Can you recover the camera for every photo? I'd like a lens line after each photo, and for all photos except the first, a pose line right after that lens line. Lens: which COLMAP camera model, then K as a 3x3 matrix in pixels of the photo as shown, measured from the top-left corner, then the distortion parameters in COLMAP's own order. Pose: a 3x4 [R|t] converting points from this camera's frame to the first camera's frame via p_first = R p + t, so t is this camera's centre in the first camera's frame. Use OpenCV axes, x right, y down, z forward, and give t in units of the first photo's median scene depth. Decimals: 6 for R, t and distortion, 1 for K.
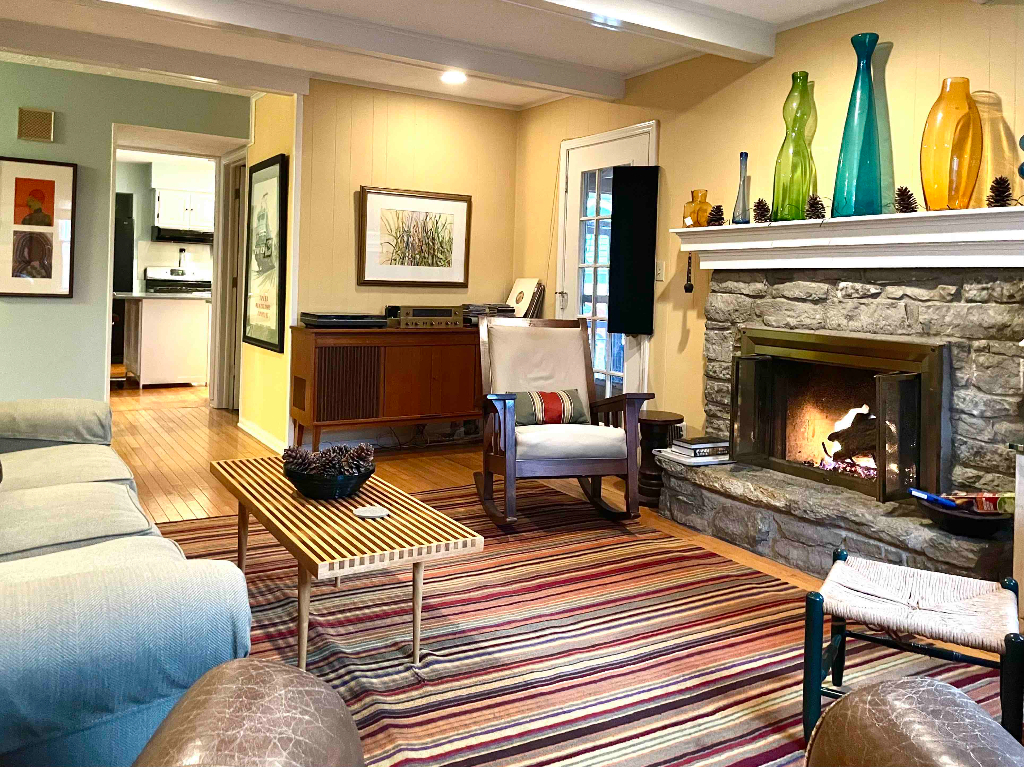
lens RADIAL K [[806.3, 0, 512.0], [0, 806.3, 383.5], [0, 0, 1]] dist [0.002506, 0.000388]
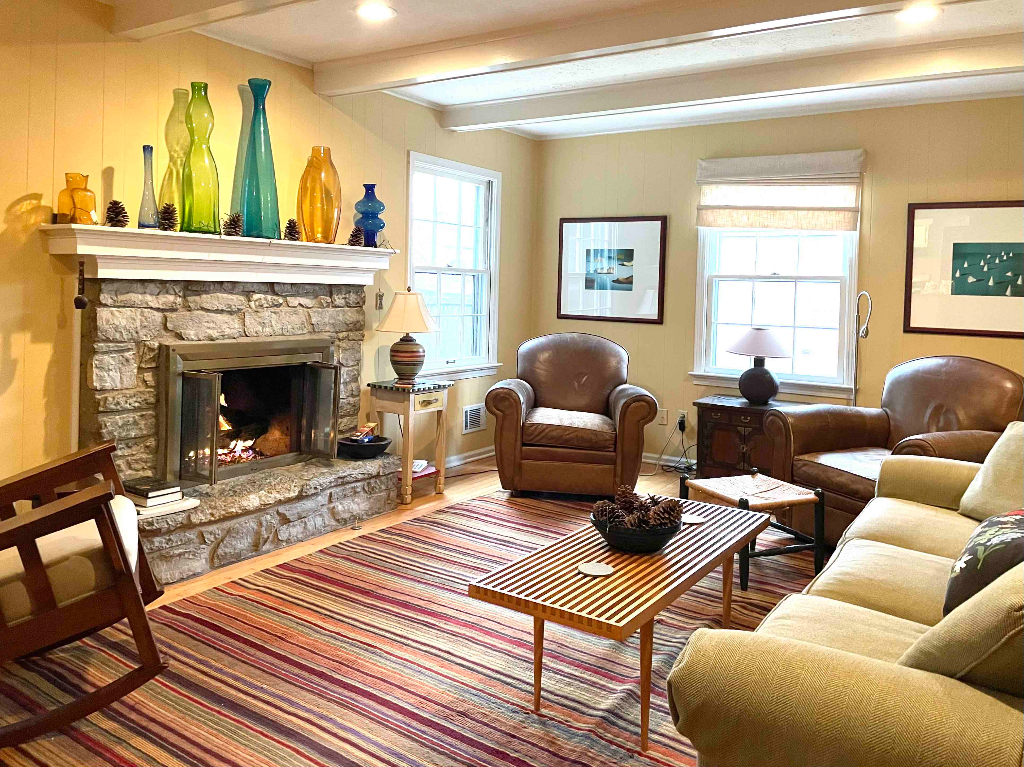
lens RADIAL K [[806.3, 0, 512.0], [0, 806.3, 383.5], [0, 0, 1]] dist [0.002506, 0.000388]
pose [[-0.421591, -0.149015, 0.894458, -0.766167], [0.068002, 0.978432, 0.195057, -0.196711], [-0.904233, 0.143060, -0.402365, 1.131959]]
